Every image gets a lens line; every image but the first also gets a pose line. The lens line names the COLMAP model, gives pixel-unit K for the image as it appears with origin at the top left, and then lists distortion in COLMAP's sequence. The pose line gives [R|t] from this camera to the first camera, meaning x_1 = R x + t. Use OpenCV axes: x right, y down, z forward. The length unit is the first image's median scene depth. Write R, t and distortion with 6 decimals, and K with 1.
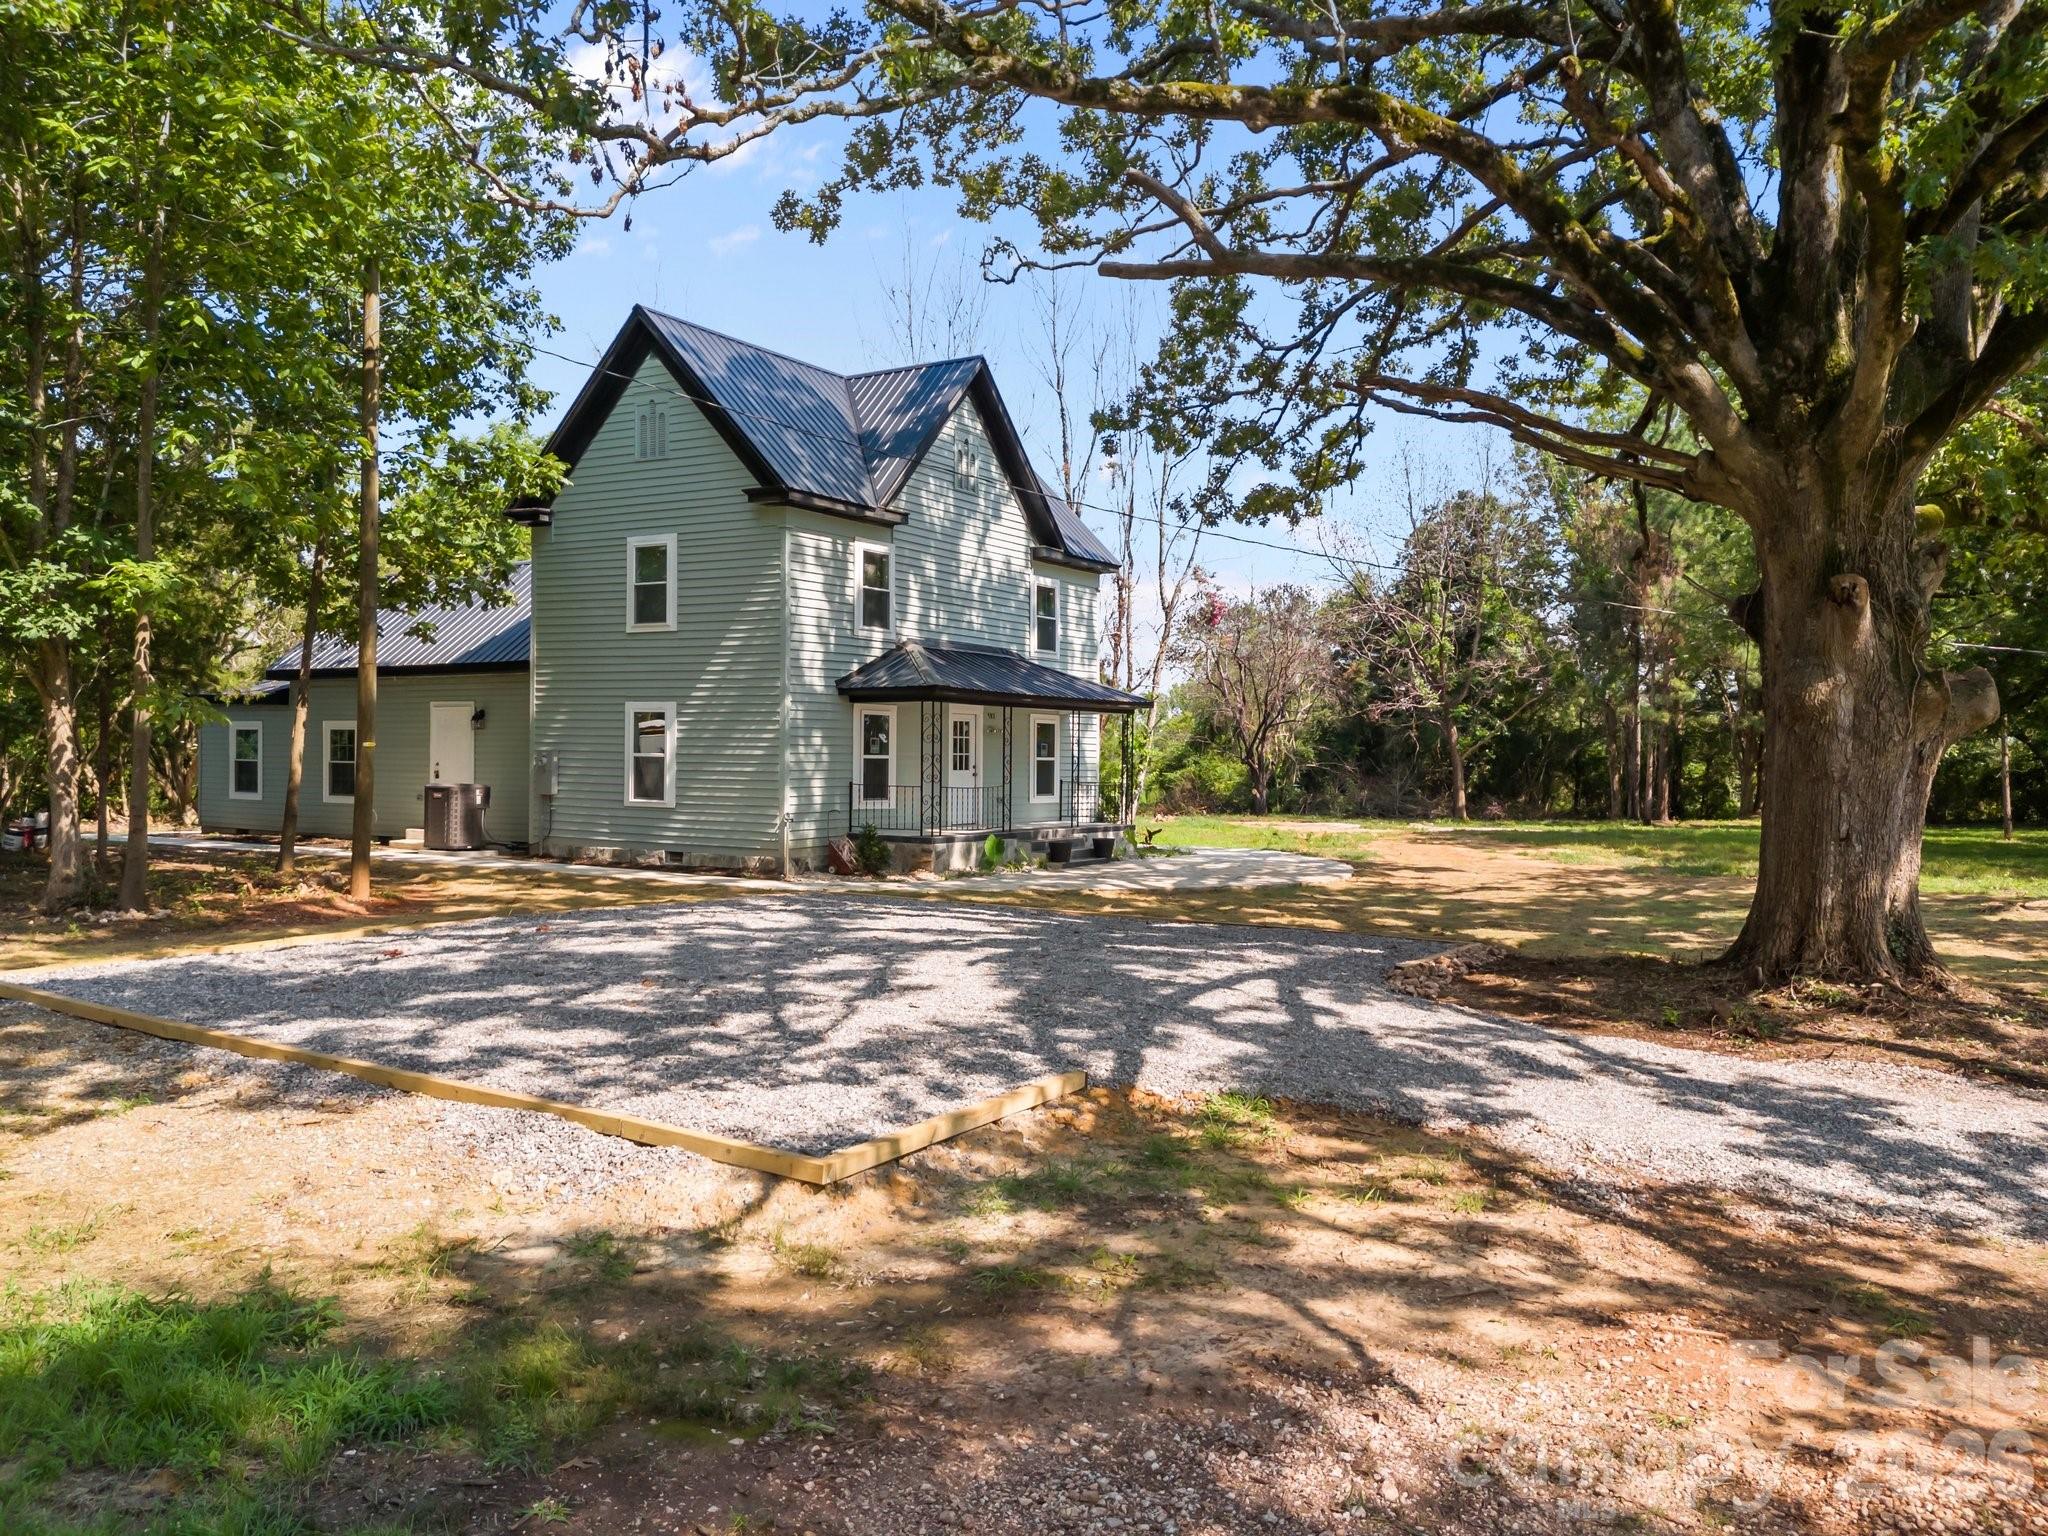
lens RADIAL K [[1501.8, 0, 1035.0], [0, 1501.8, 771.8], [0, 0, 1]] dist [0.089563, -0.148240]
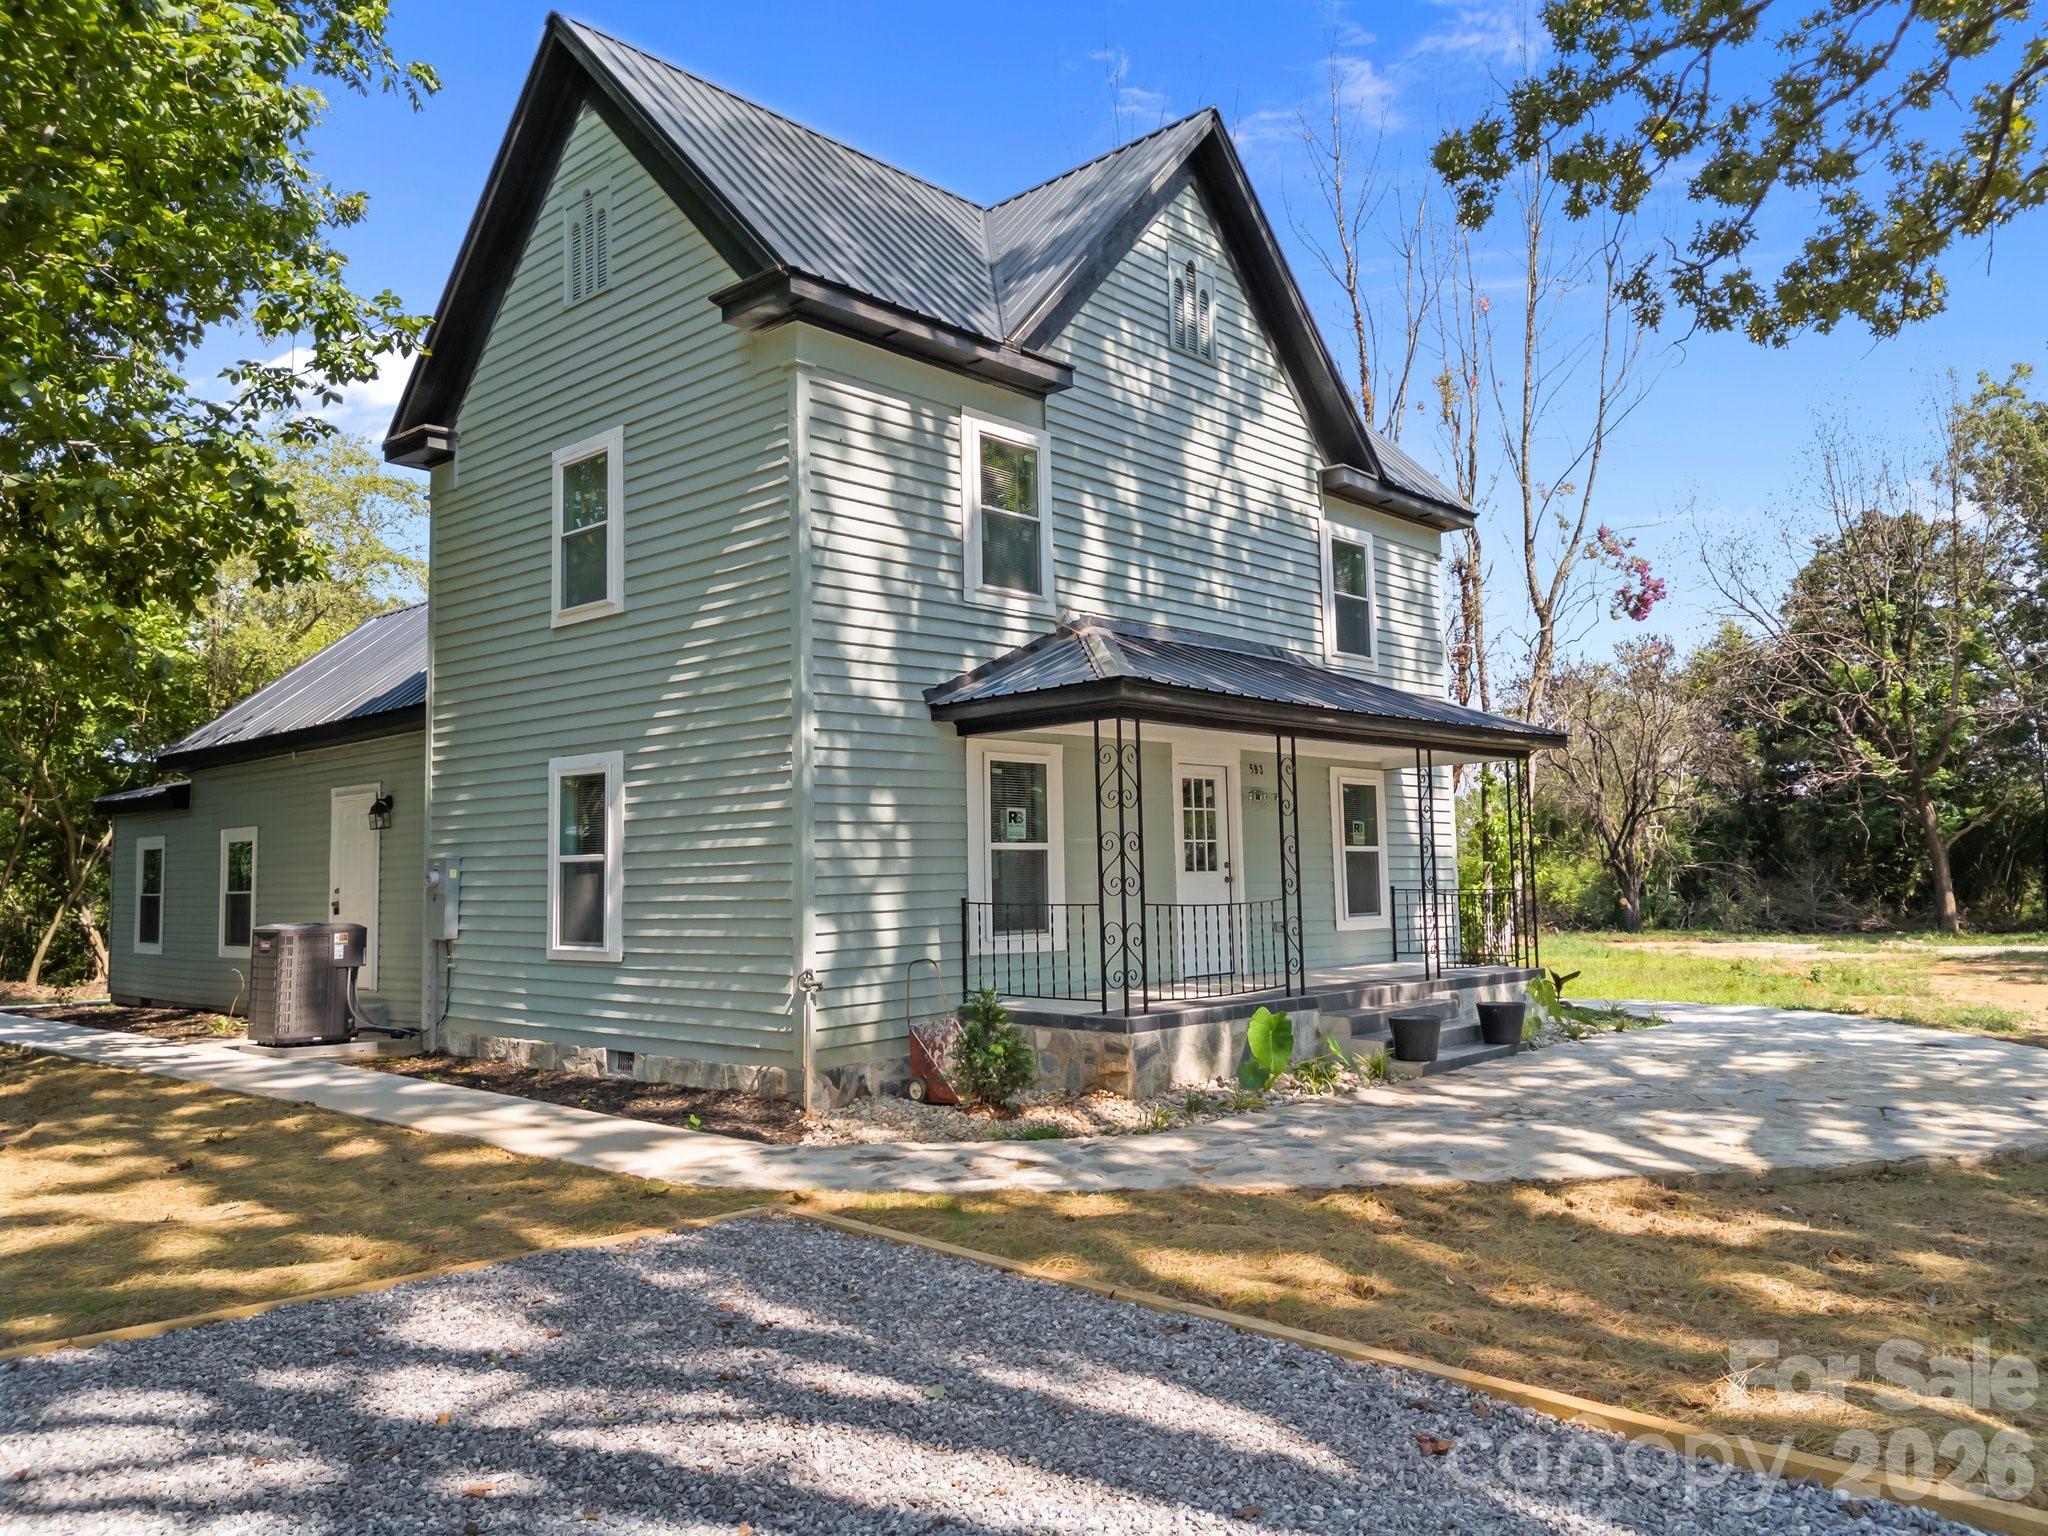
lens RADIAL K [[1501.8, 0, 1035.0], [0, 1501.8, 771.8], [0, 0, 1]] dist [0.089563, -0.148240]
pose [[0.982134, -0.042854, -0.183239, -0.009122], [0.028119, 0.996213, -0.082268, 0.006010], [0.186070, 0.075646, 0.979620, 0.499625]]
